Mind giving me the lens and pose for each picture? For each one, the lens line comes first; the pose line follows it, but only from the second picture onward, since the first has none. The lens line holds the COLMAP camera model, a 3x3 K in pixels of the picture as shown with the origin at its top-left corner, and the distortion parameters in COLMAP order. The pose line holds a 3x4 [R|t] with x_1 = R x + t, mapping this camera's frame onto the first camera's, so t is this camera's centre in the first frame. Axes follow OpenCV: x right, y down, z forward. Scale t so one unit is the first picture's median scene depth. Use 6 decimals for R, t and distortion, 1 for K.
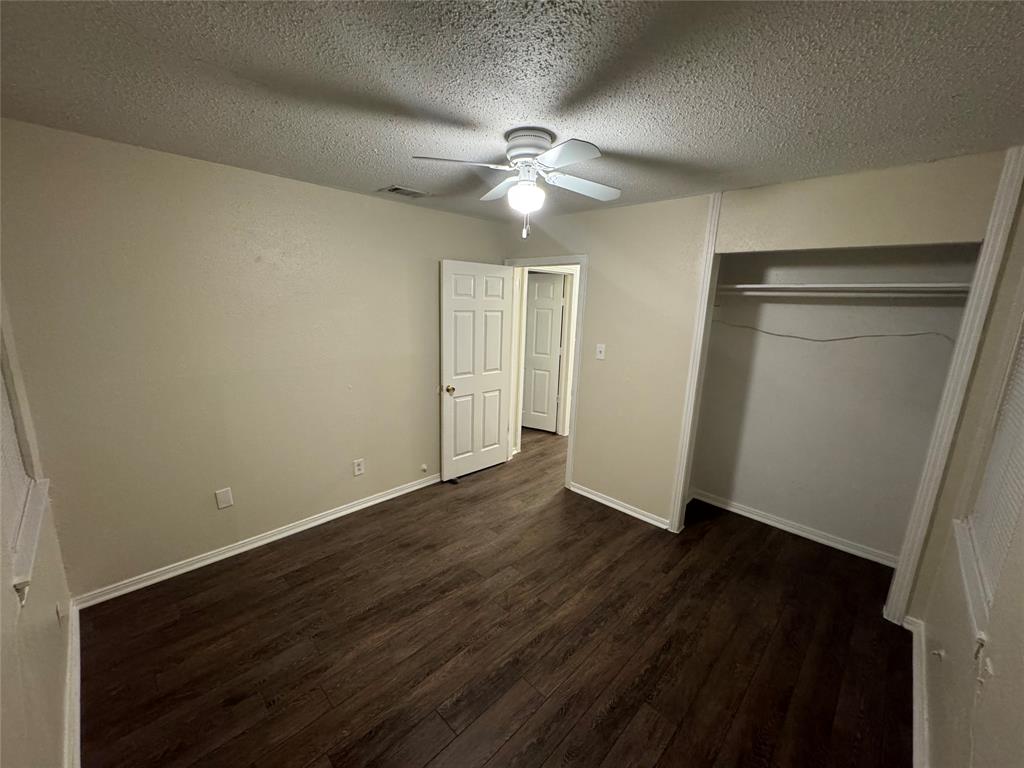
lens RADIAL K [[409.2, 0, 511.3], [0, 409.2, 384.5], [0, 0, 1]] dist [-0.000259, 0.000005]
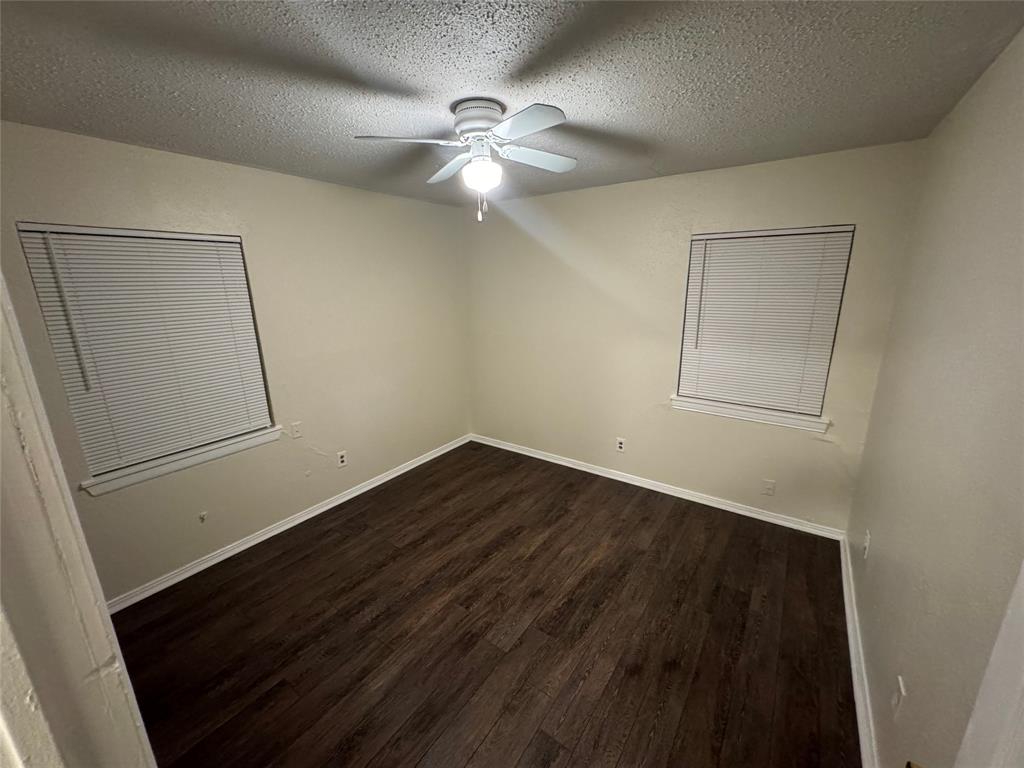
lens RADIAL K [[409.2, 0, 512.9], [0, 409.2, 381.8], [0, 0, 1]] dist [-0.000259, 0.000005]
pose [[-0.987526, 0.018493, -0.156368, 0.103408], [-0.053256, 0.895325, 0.442218, -0.358732], [0.148178, 0.445029, -0.883172, 1.615908]]
